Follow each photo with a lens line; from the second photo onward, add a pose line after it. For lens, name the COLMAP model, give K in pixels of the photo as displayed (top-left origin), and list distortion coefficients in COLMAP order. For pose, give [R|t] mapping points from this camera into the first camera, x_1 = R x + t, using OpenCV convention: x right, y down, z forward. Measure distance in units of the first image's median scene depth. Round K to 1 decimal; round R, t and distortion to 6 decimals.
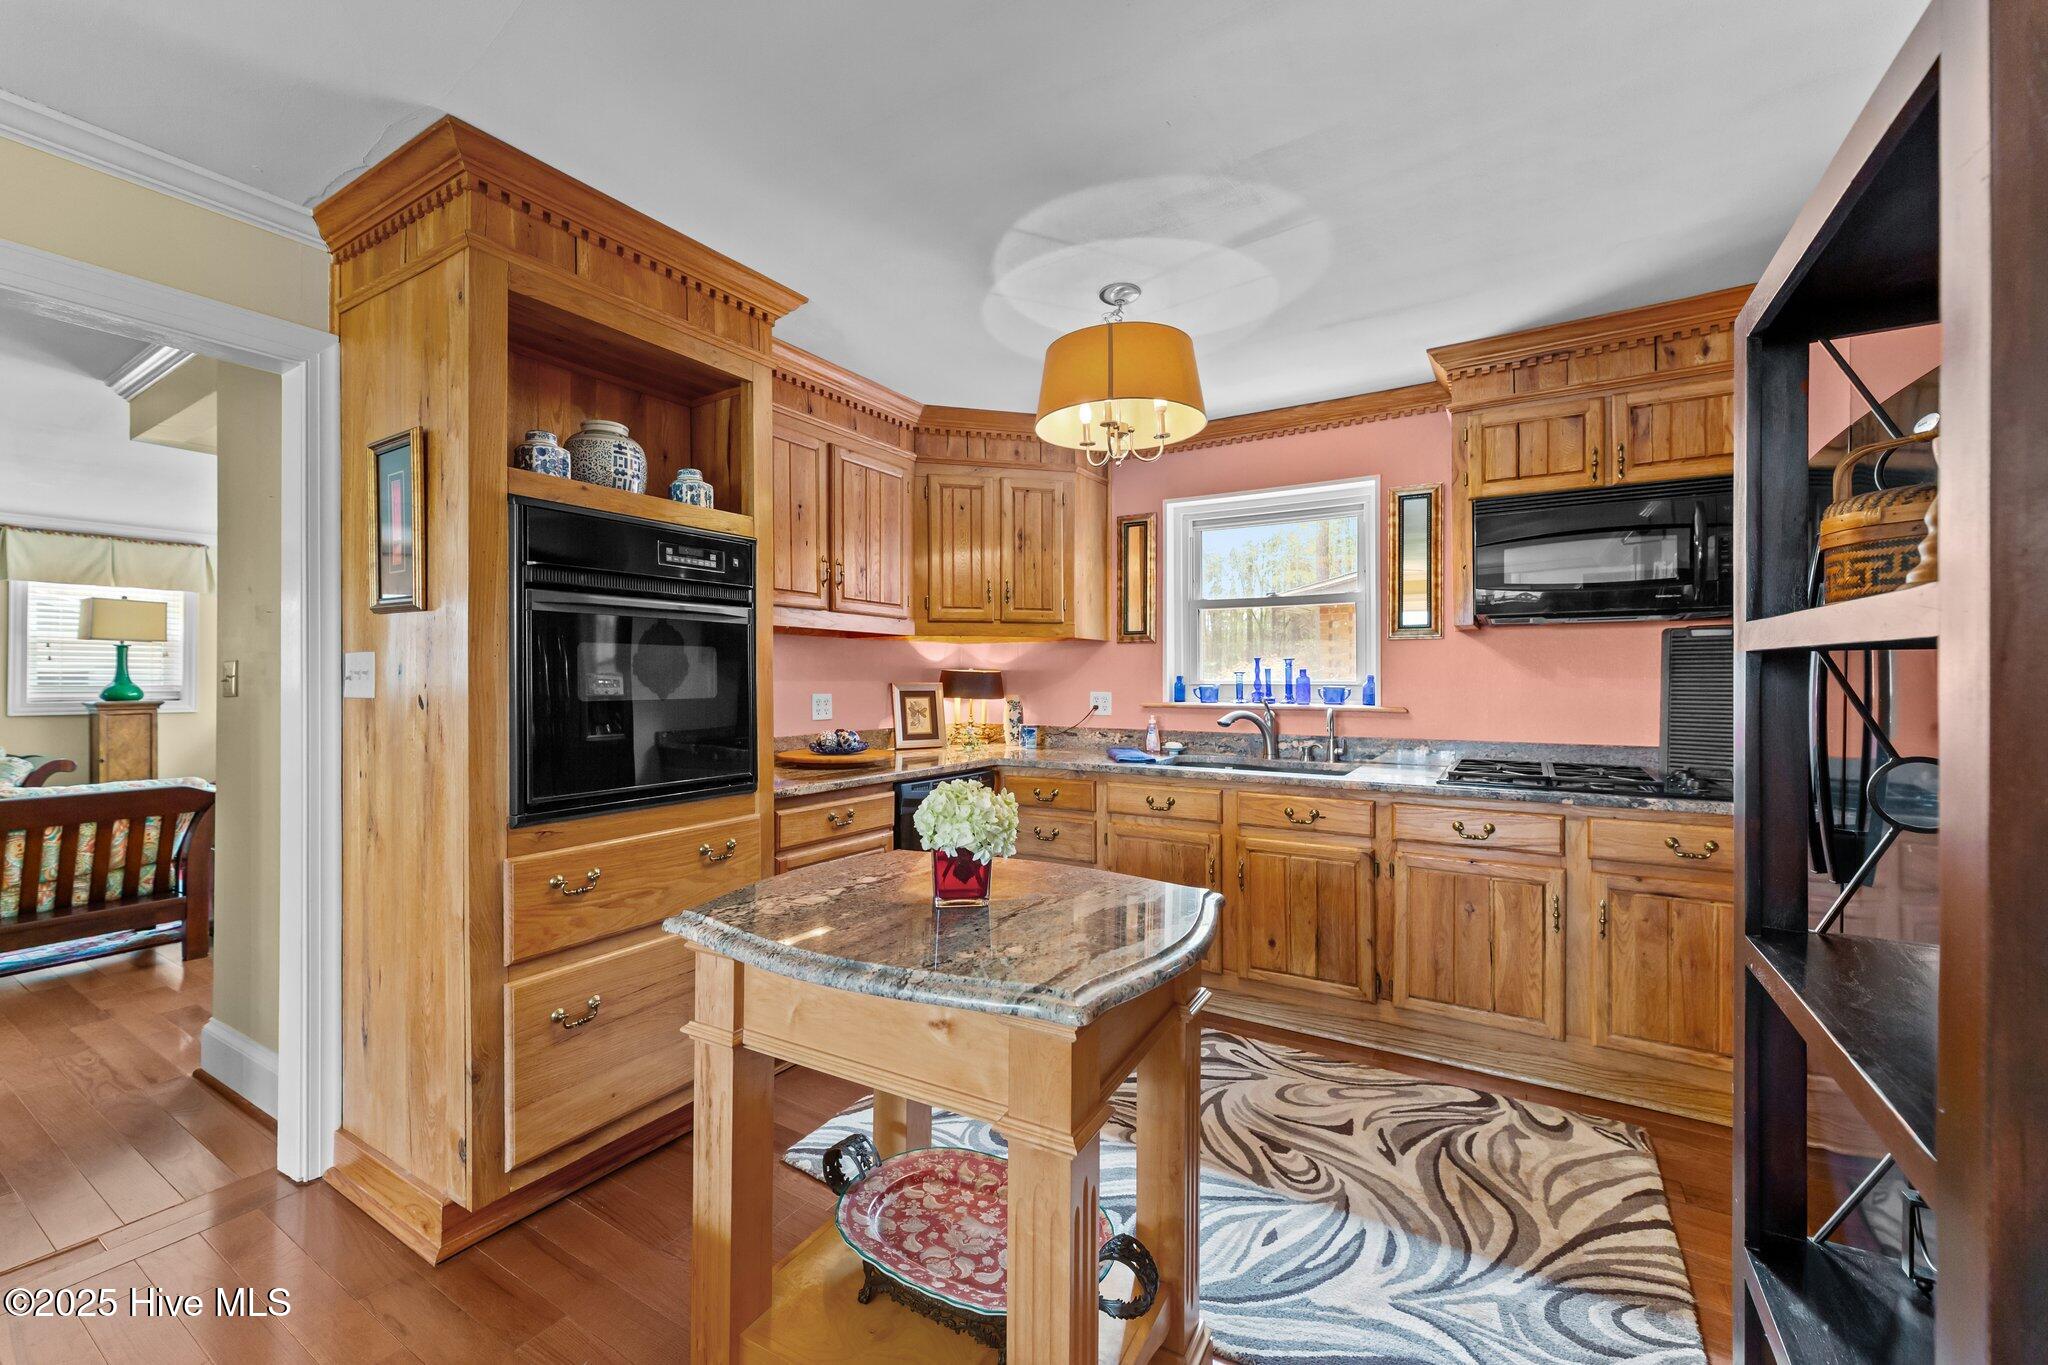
lens RADIAL K [[817.1, 0, 1024.7], [0, 817.1, 679.2], [0, 0, 1]] dist [0.000049, -0.000383]
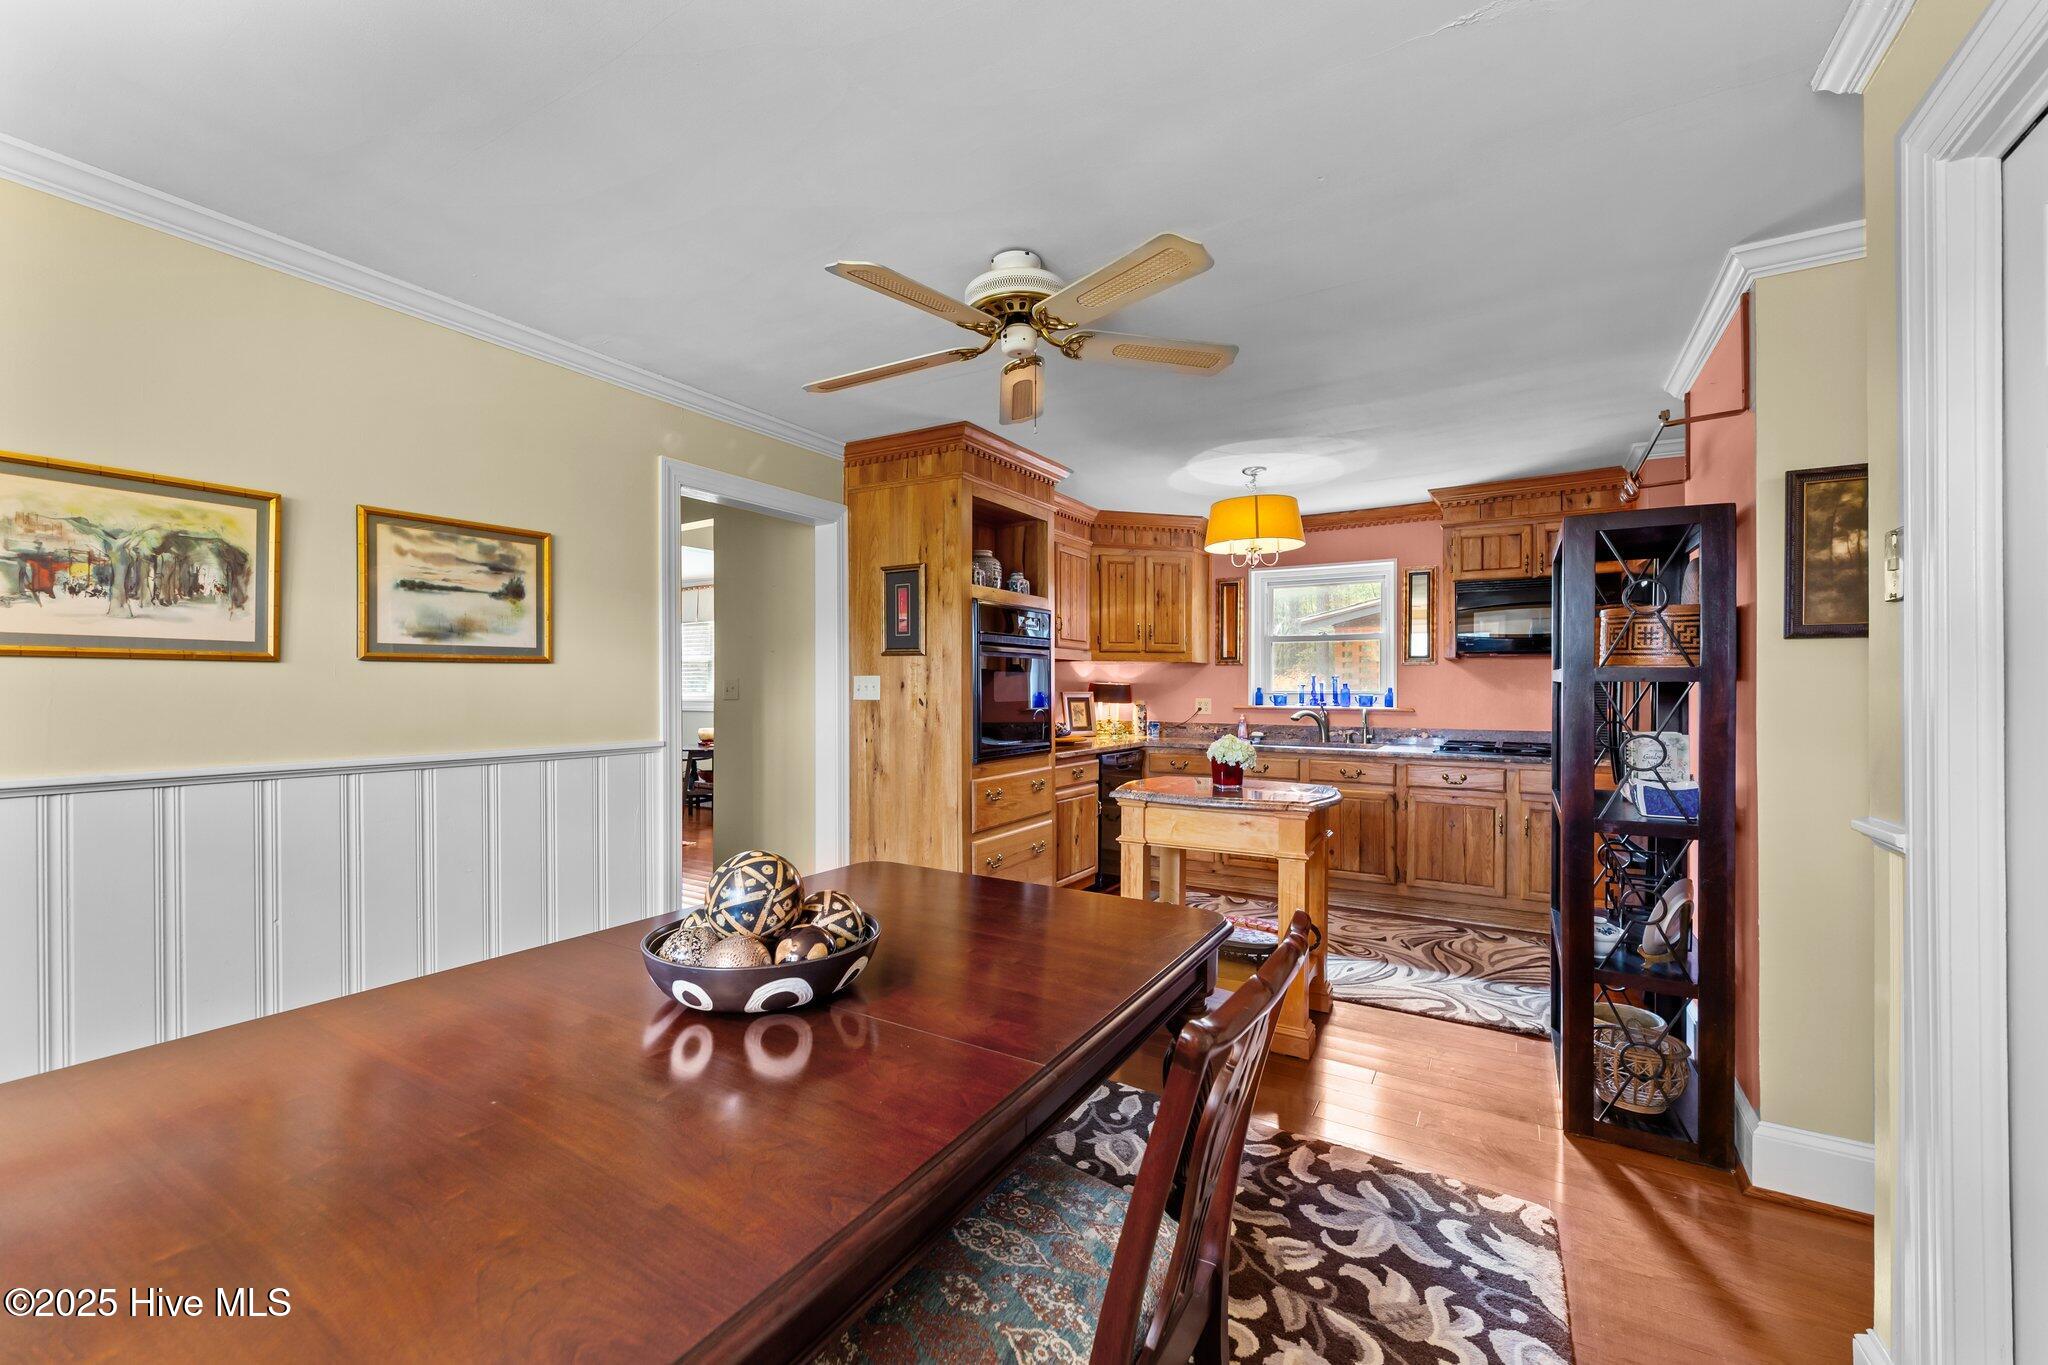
lens RADIAL K [[817.1, 0, 1024.0], [0, 817.1, 690.5], [0, 0, 1]] dist [0.000049, -0.000383]
pose [[0.999979, 0.002019, 0.006192, -0.344163], [-0.002042, 0.999991, 0.003717, -0.004684], [-0.006184, -0.003730, 0.999974, -0.668411]]
